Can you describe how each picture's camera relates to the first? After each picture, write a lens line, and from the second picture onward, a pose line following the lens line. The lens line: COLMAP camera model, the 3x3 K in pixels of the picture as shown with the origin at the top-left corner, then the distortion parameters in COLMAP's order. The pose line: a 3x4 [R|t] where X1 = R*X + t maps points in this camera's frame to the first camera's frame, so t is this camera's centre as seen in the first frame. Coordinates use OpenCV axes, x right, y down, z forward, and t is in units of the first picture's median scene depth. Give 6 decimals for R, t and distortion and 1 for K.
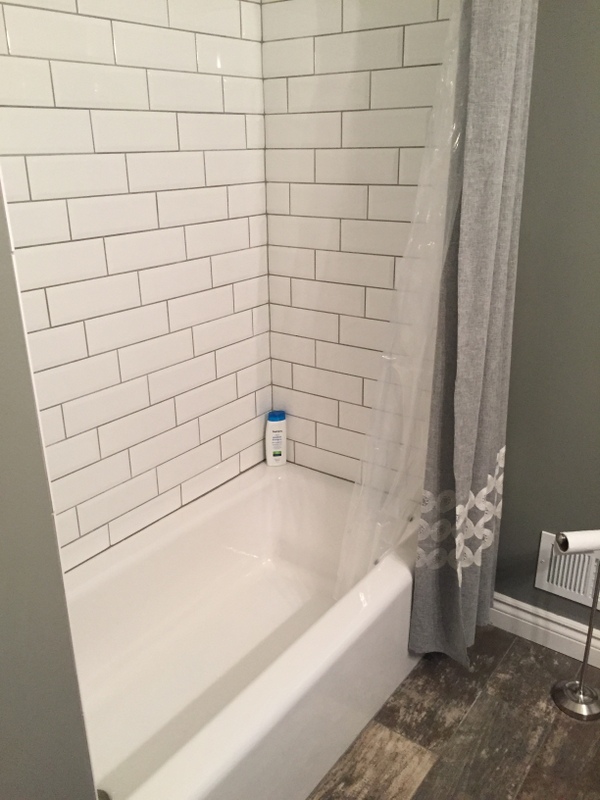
lens RADIAL K [[683.8, 0, 296.2], [0, 683.8, 403.4], [0, 0, 1]] dist [0.078804, -0.104815]
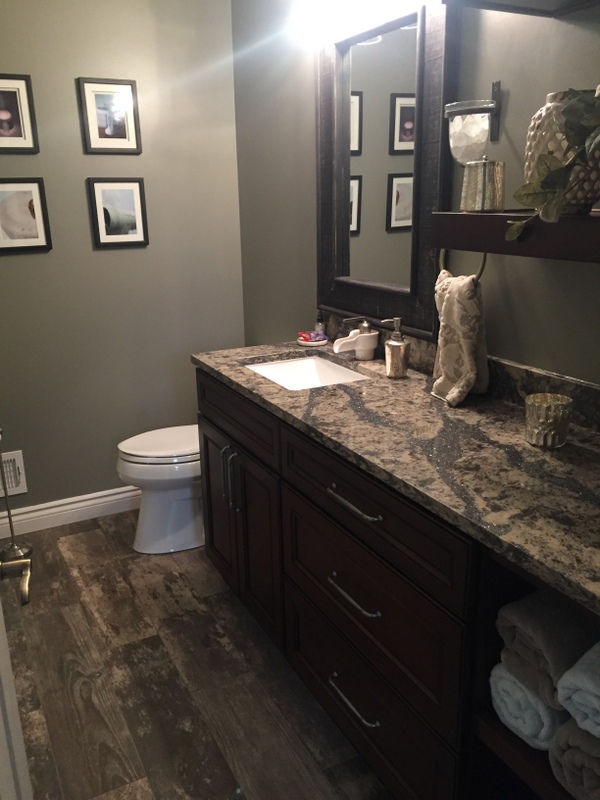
lens RADIAL K [[683.8, 0, 296.2], [0, 683.8, 403.4], [0, 0, 1]] dist [0.078804, -0.104815]
pose [[0.436797, -0.259285, 0.861383, -0.549929], [0.332114, 0.936391, 0.113453, 0.163892], [-0.836008, 0.236521, 0.495125, -0.335051]]
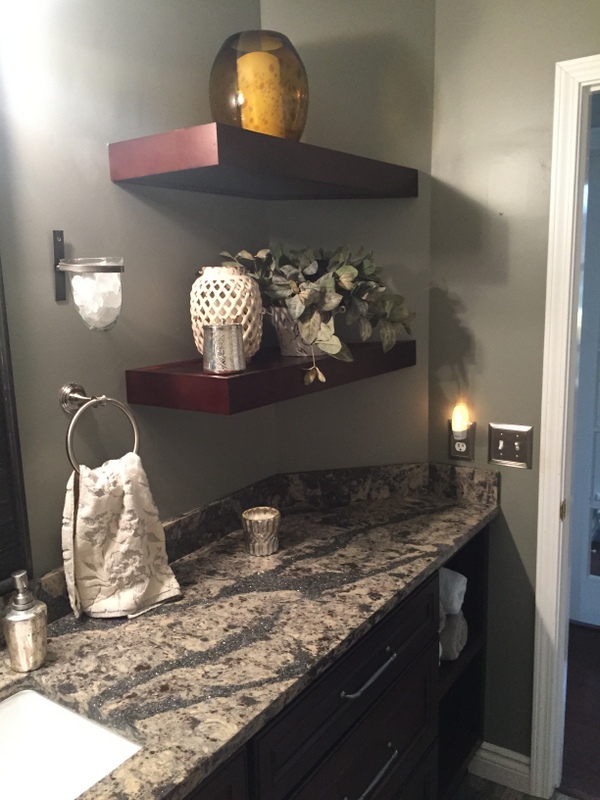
lens RADIAL K [[683.8, 0, 296.2], [0, 683.8, 403.4], [0, 0, 1]] dist [0.078804, -0.104815]
pose [[-0.998275, 0.046726, -0.035557, 0.231024], [0.021436, 0.853794, 0.520169, -0.253763], [0.054664, 0.518510, -0.853323, 0.515358]]
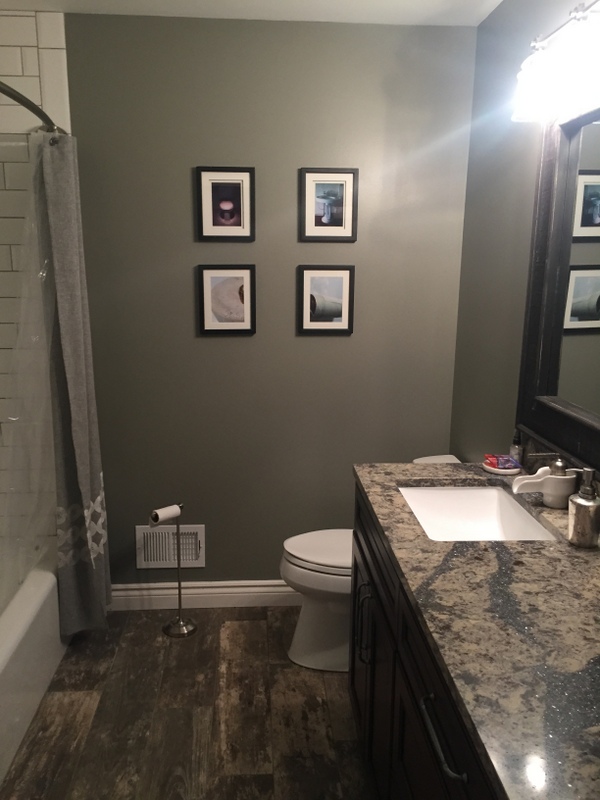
lens RADIAL K [[683.8, 0, 296.2], [0, 683.8, 403.4], [0, 0, 1]] dist [0.078804, -0.104815]
pose [[0.763044, -0.114989, 0.636035, -0.302694], [0.210786, 0.974519, -0.076694, 0.127030], [-0.611009, 0.192589, 0.767839, -0.401064]]
